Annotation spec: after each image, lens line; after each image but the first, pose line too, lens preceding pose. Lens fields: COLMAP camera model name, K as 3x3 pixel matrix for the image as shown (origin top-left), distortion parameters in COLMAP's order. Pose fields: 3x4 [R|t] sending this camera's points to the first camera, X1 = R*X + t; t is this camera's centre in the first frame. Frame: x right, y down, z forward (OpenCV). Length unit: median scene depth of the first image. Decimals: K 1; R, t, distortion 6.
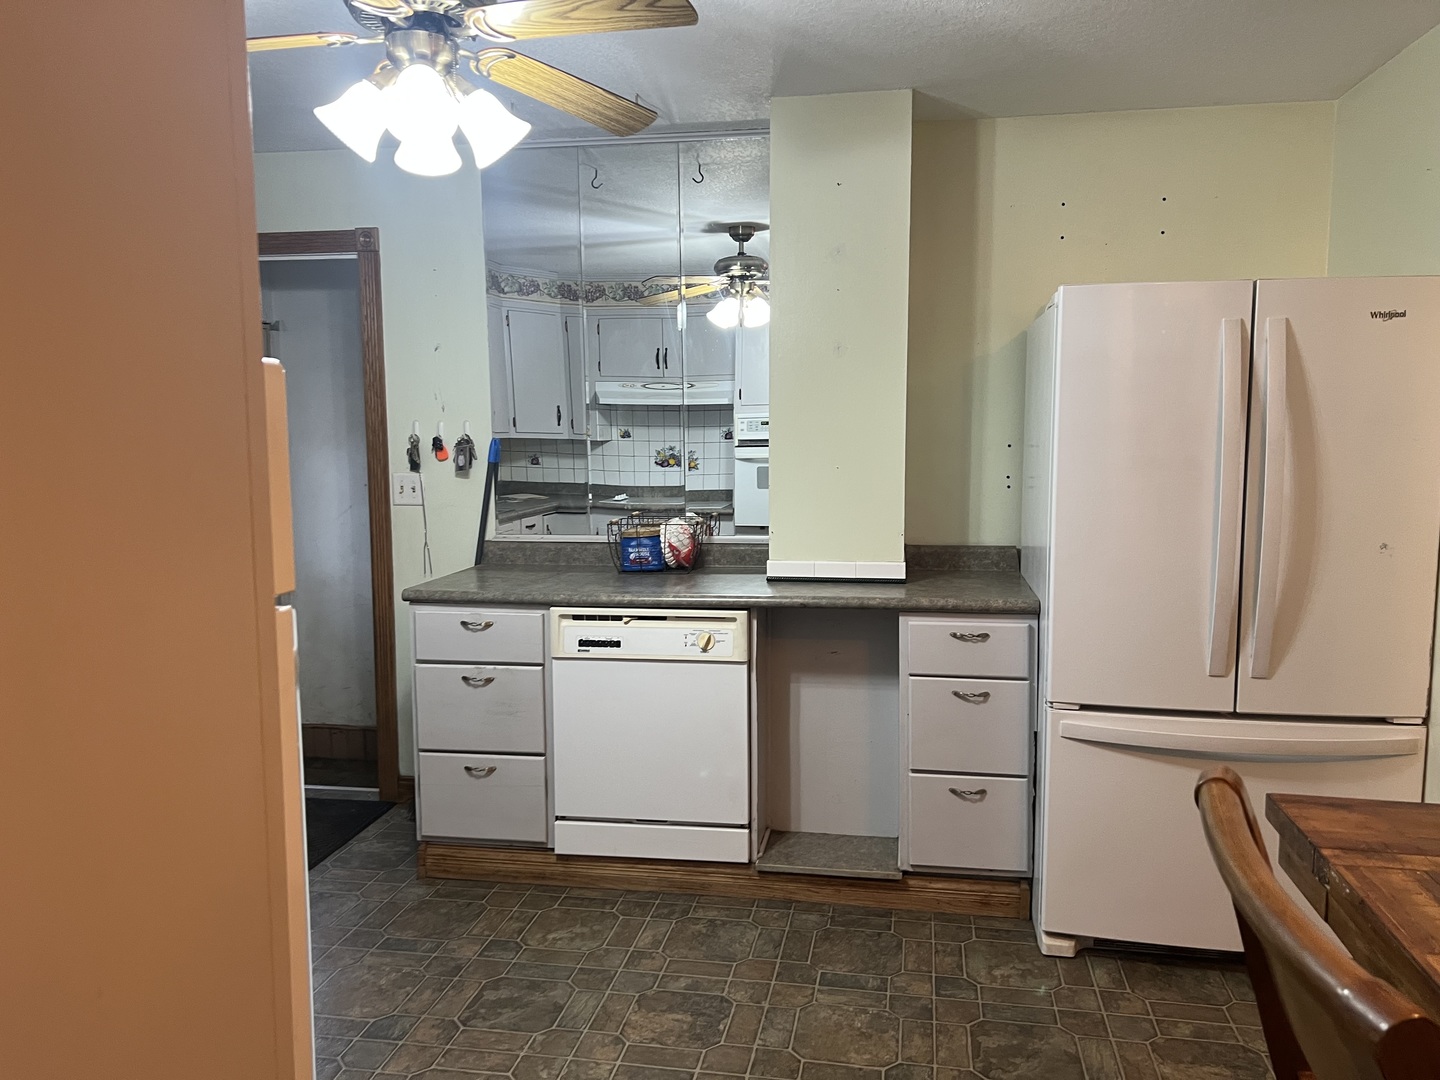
lens RADIAL K [[1092.4, 0, 726.2], [0, 1092.4, 535.3], [0, 0, 1]] dist [0.008441, 0.001291]
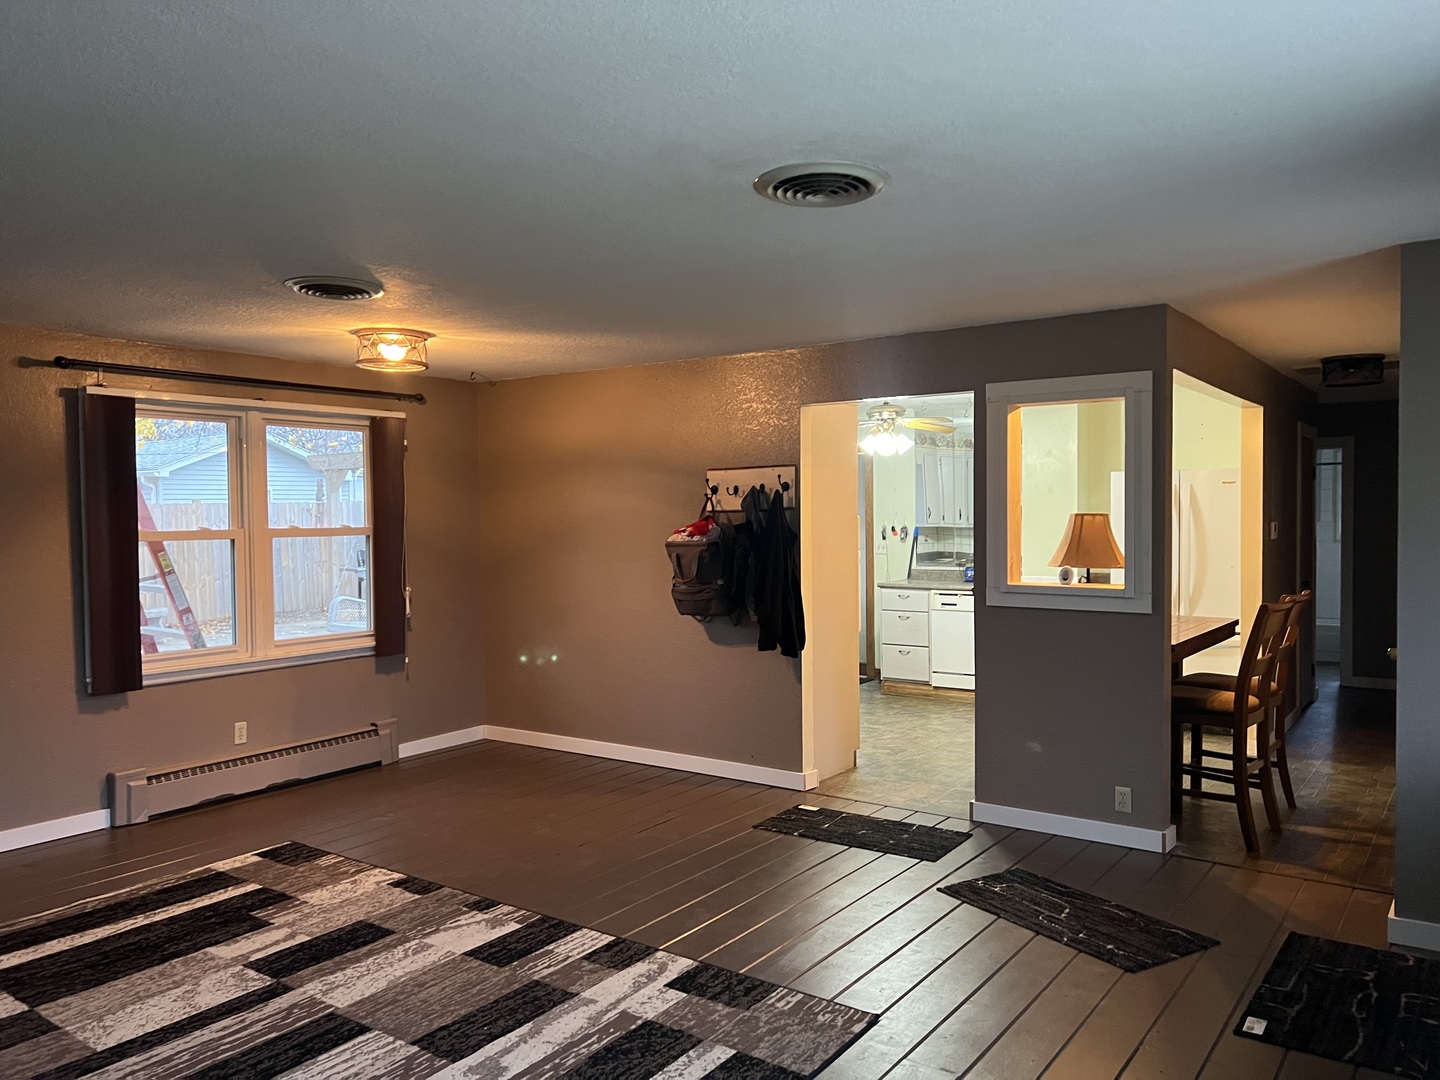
lens RADIAL K [[1092.4, 0, 722.3], [0, 1092.4, 540.0], [0, 0, 1]] dist [0.008441, 0.001291]
pose [[0.905173, 0.004214, -0.425023, 0.427887], [-0.036610, 0.997008, -0.068083, 0.121229], [0.423464, 0.077187, 0.902619, -1.364083]]
